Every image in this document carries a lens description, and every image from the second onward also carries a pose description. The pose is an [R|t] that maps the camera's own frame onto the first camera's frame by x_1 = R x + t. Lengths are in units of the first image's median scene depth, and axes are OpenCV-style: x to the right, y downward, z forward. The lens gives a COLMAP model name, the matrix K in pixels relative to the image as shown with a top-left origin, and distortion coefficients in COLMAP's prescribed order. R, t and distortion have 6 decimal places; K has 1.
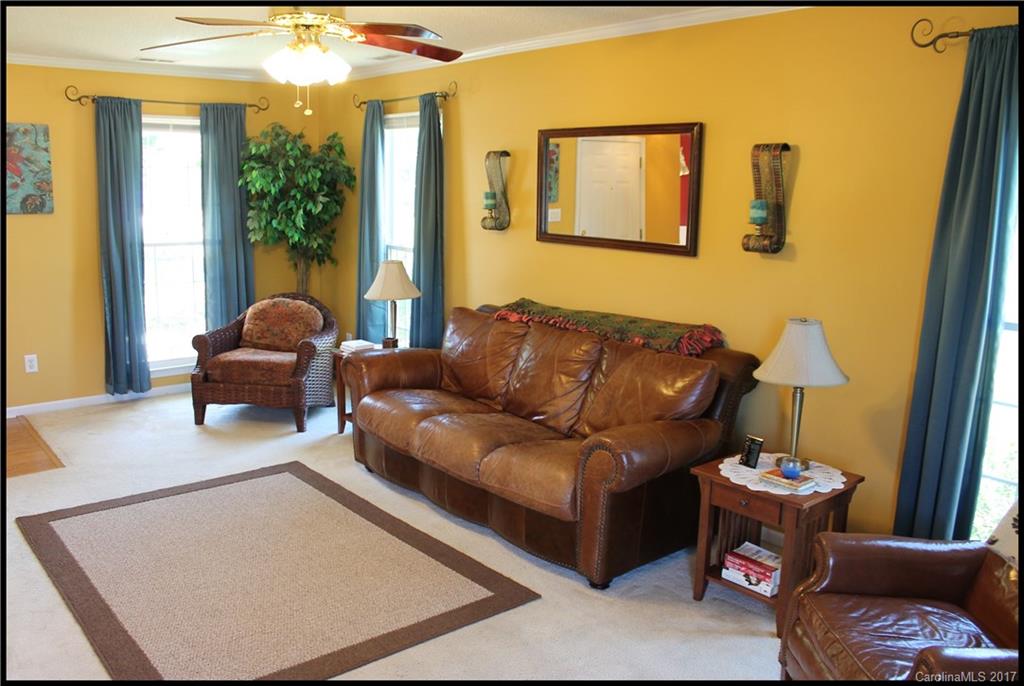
lens RADIAL K [[871.4, 0, 512.0], [0, 871.4, 343.0], [0, 0, 1]] dist [-0.001300, -0.000655]
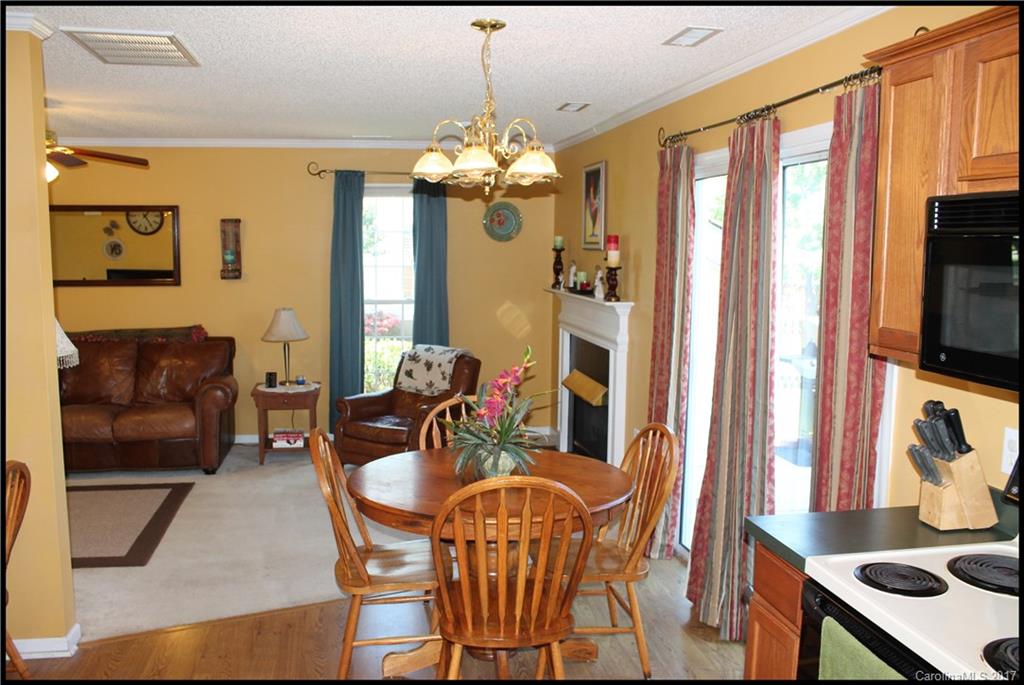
lens RADIAL K [[871.4, 0, 512.0], [0, 871.4, 342.5], [0, 0, 1]] dist [-0.001300, -0.000655]
pose [[0.479106, -0.116753, 0.869958, -1.078782], [0.160693, 0.986031, 0.043833, 0.041516], [-0.862923, 0.118796, 0.491174, -0.386567]]
